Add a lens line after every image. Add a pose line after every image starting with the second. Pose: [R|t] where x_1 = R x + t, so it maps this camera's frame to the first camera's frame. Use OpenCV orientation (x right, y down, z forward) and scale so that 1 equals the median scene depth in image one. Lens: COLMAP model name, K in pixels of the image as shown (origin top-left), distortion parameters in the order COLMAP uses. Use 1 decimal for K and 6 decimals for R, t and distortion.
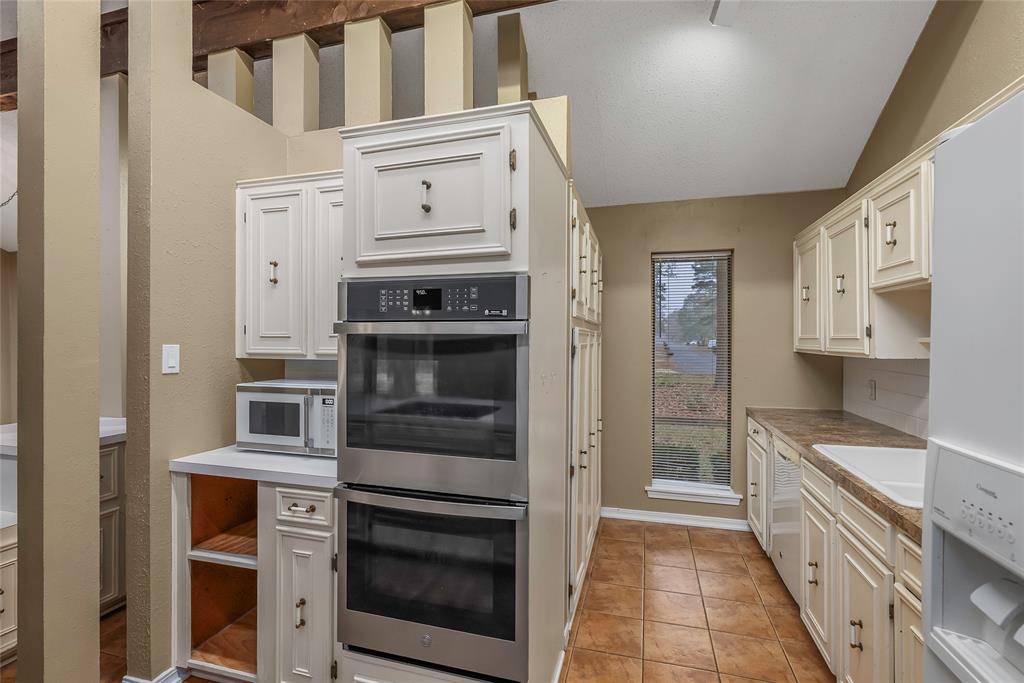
lens RADIAL K [[467.3, 0, 513.0], [0, 467.3, 340.5], [0, 0, 1]] dist [-0.008886, 0.003071]
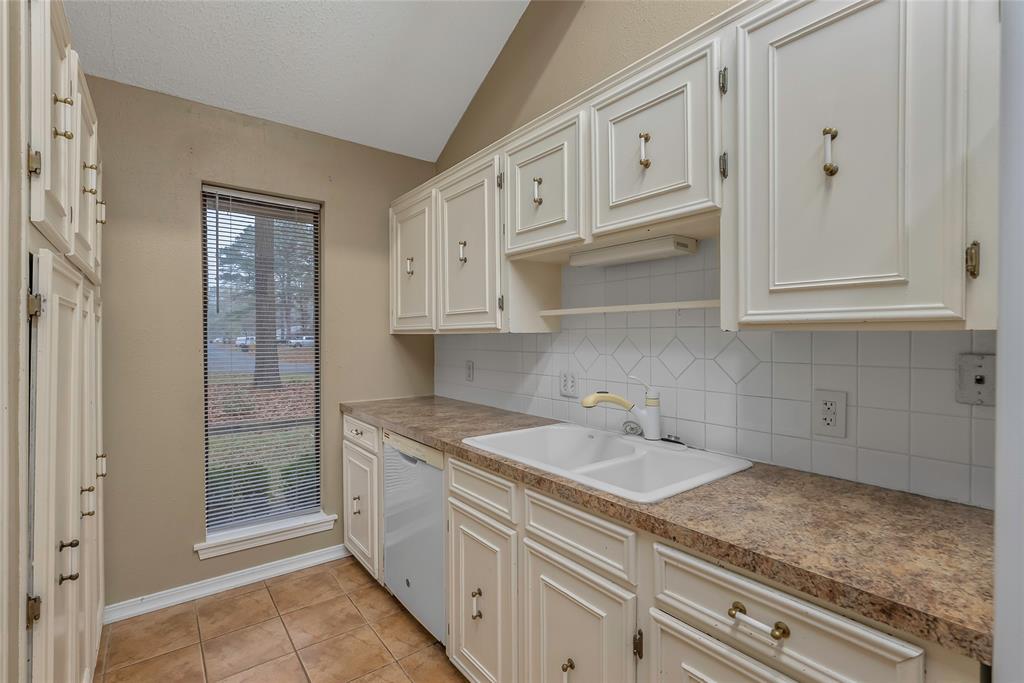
lens RADIAL K [[467.3, 0, 517.9], [0, 467.3, 343.1], [0, 0, 1]] dist [-0.008886, 0.003071]
pose [[0.588516, -0.008984, 0.808435, 0.047644], [-0.000018, 0.999938, 0.011125, 0.043744], [-0.808485, -0.006562, 0.588480, 0.400900]]
